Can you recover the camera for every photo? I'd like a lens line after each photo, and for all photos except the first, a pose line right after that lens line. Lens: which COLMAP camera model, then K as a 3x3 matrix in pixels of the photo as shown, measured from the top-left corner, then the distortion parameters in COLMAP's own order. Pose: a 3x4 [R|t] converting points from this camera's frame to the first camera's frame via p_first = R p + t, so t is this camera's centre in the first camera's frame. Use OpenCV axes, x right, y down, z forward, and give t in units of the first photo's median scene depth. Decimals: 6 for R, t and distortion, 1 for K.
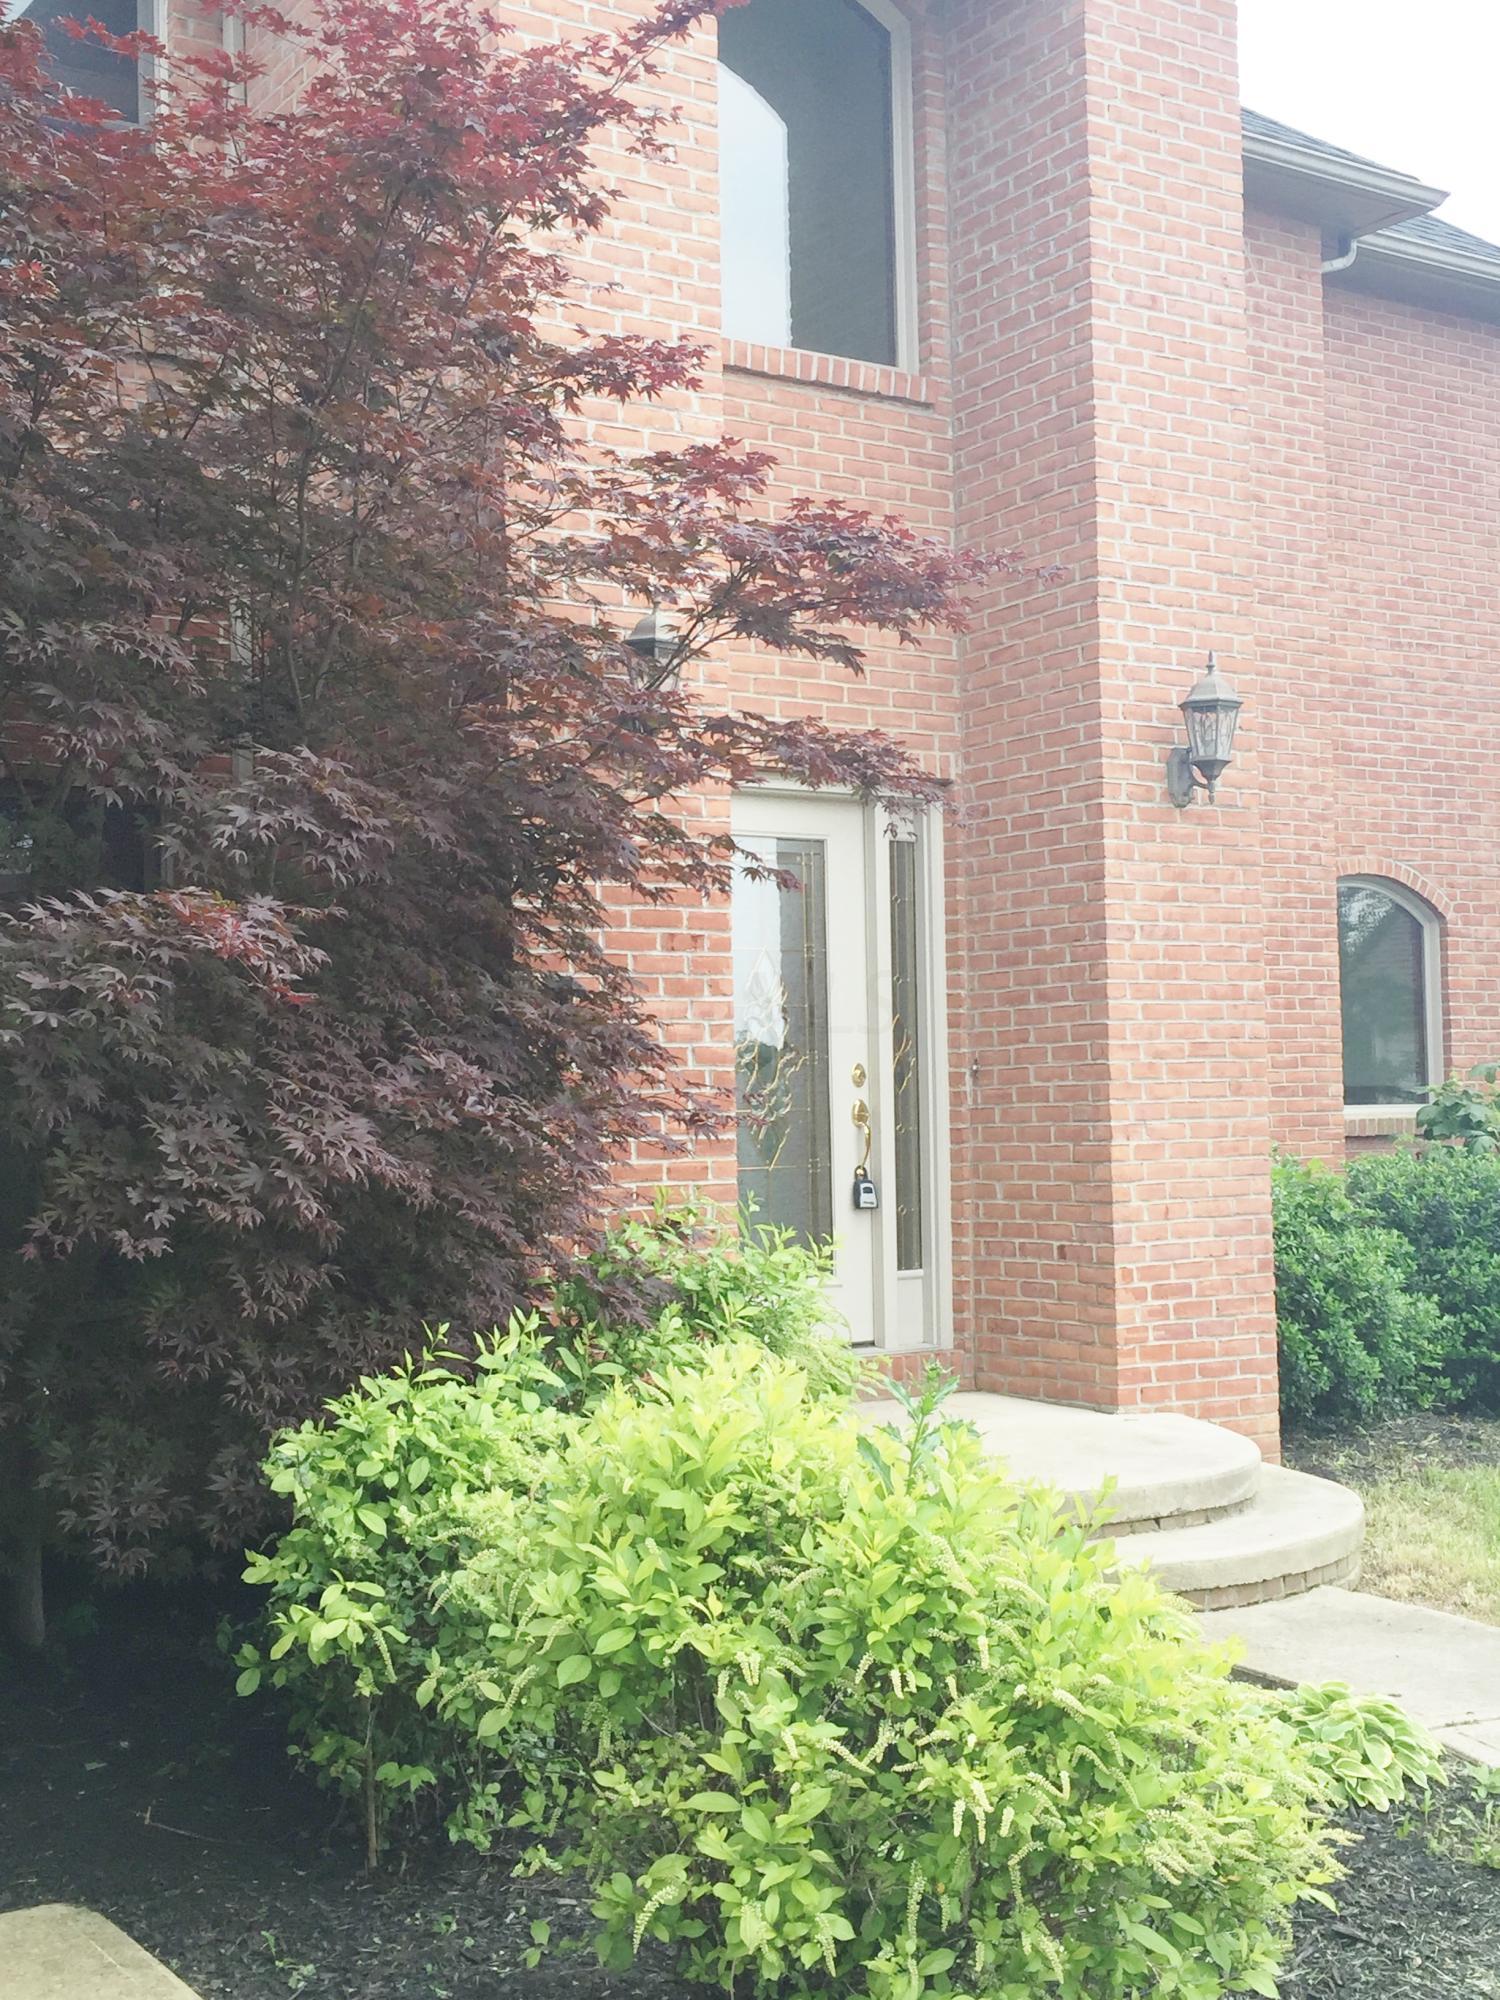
lens RADIAL K [[2427.2, 0, 747.6], [0, 2427.2, 982.6], [0, 0, 1]] dist [0.053787, 0.000000]
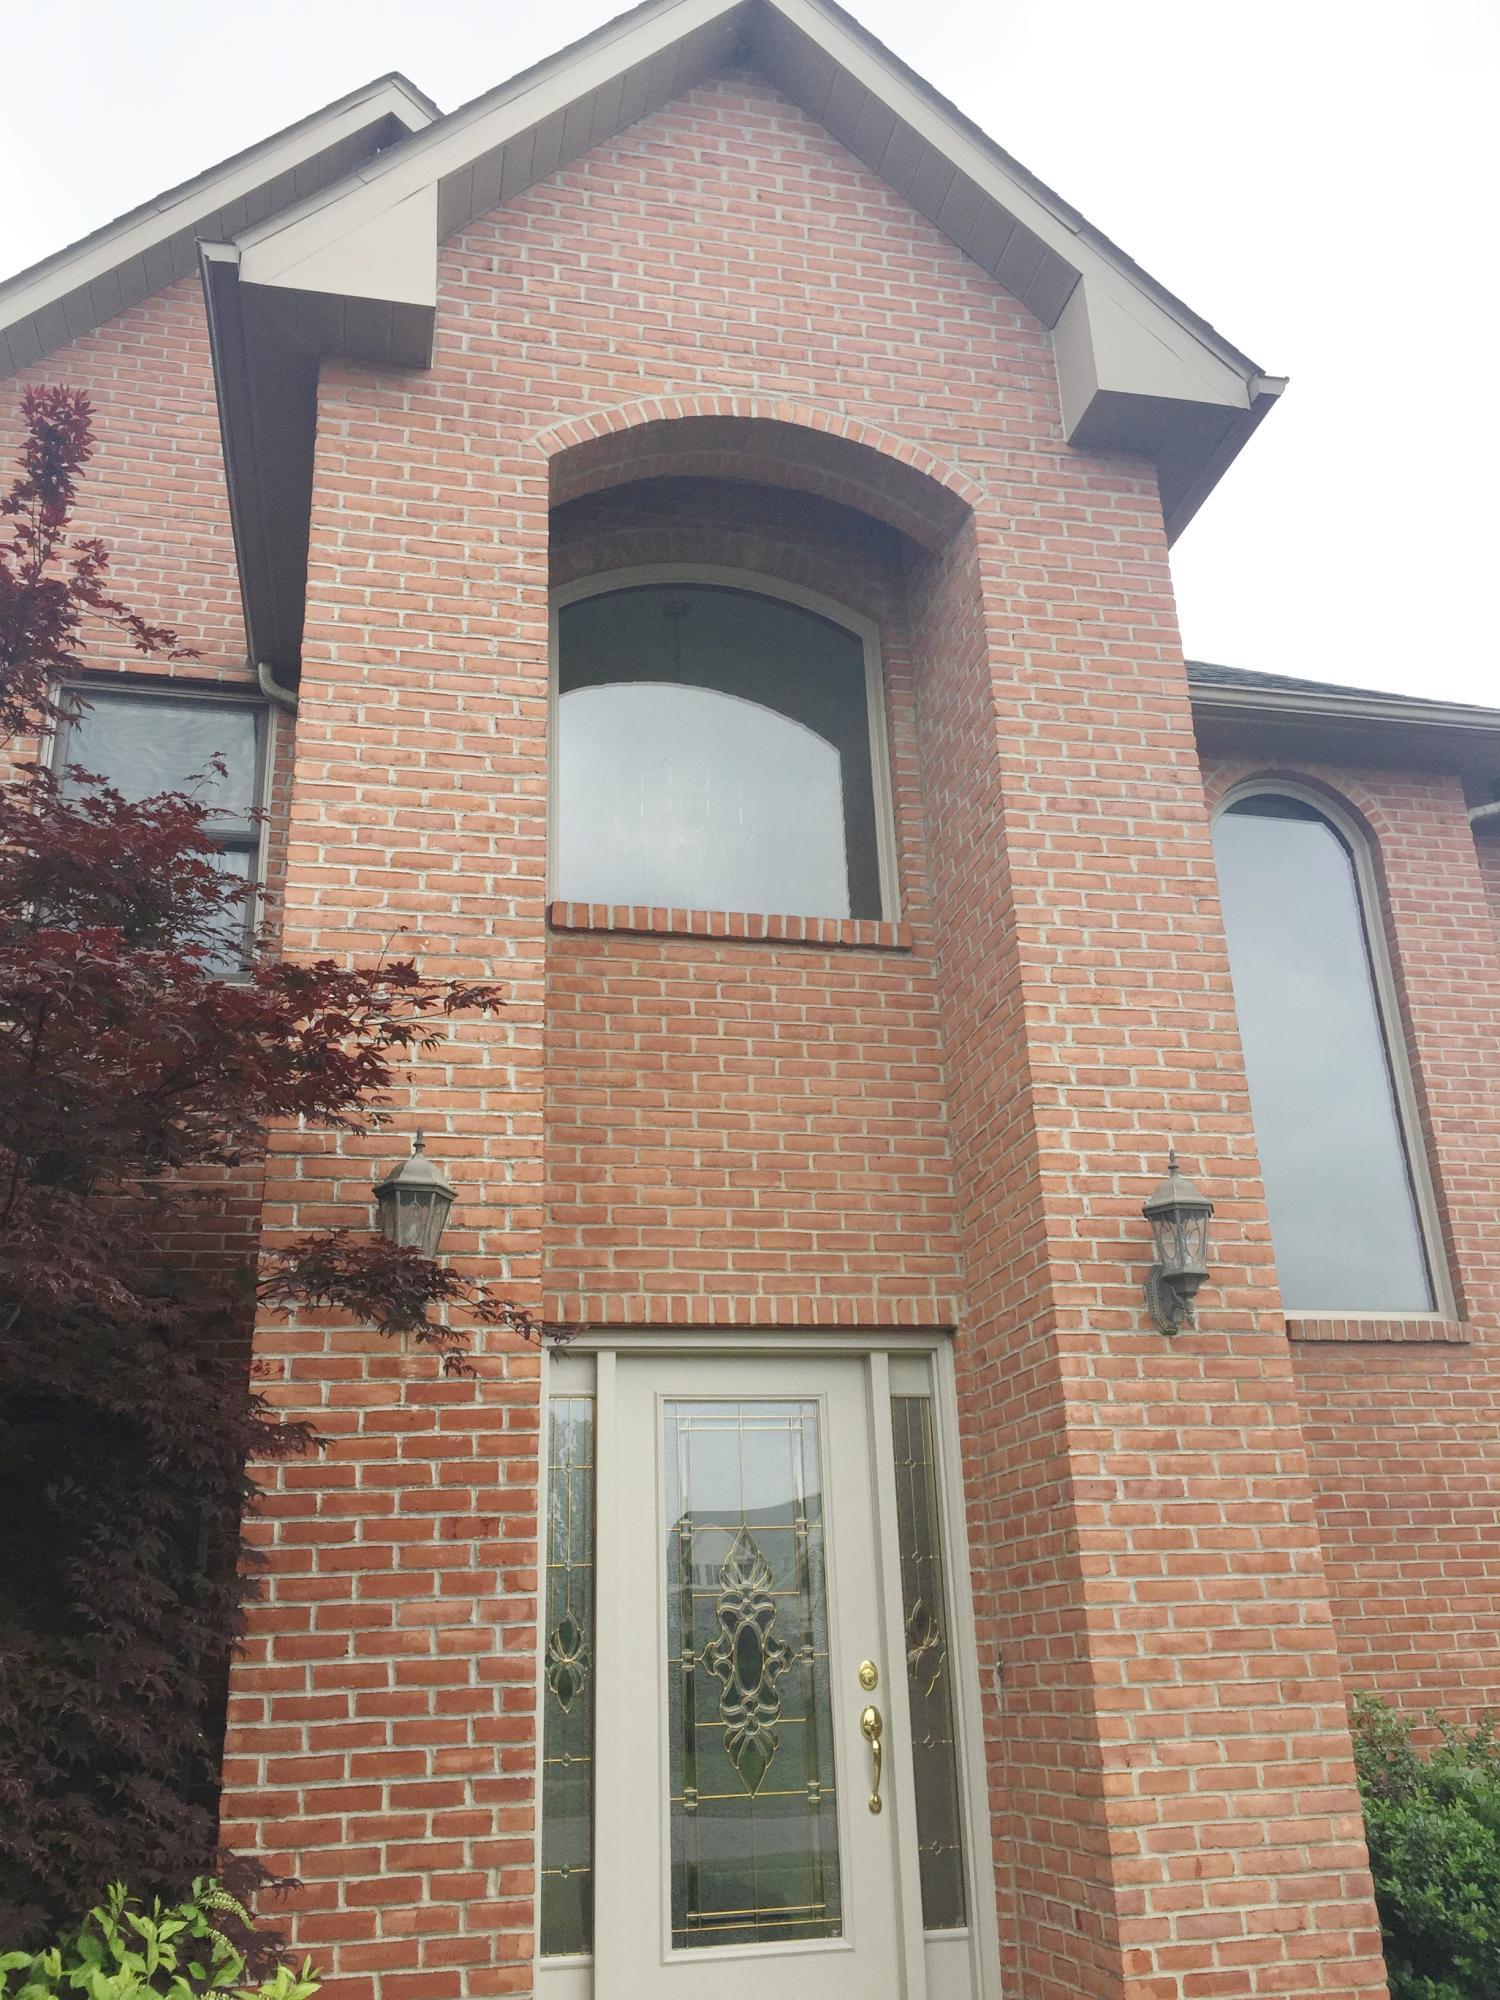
lens RADIAL K [[1708.0, 0, 752.8], [0, 1708.0, 987.4], [0, 0, 1]] dist [0.078249, -0.109221]
pose [[0.932792, -0.144953, -0.329982, 0.252275], [0.034249, 0.947065, -0.319209, 0.000265], [0.358785, 0.286454, 0.888379, 0.366143]]
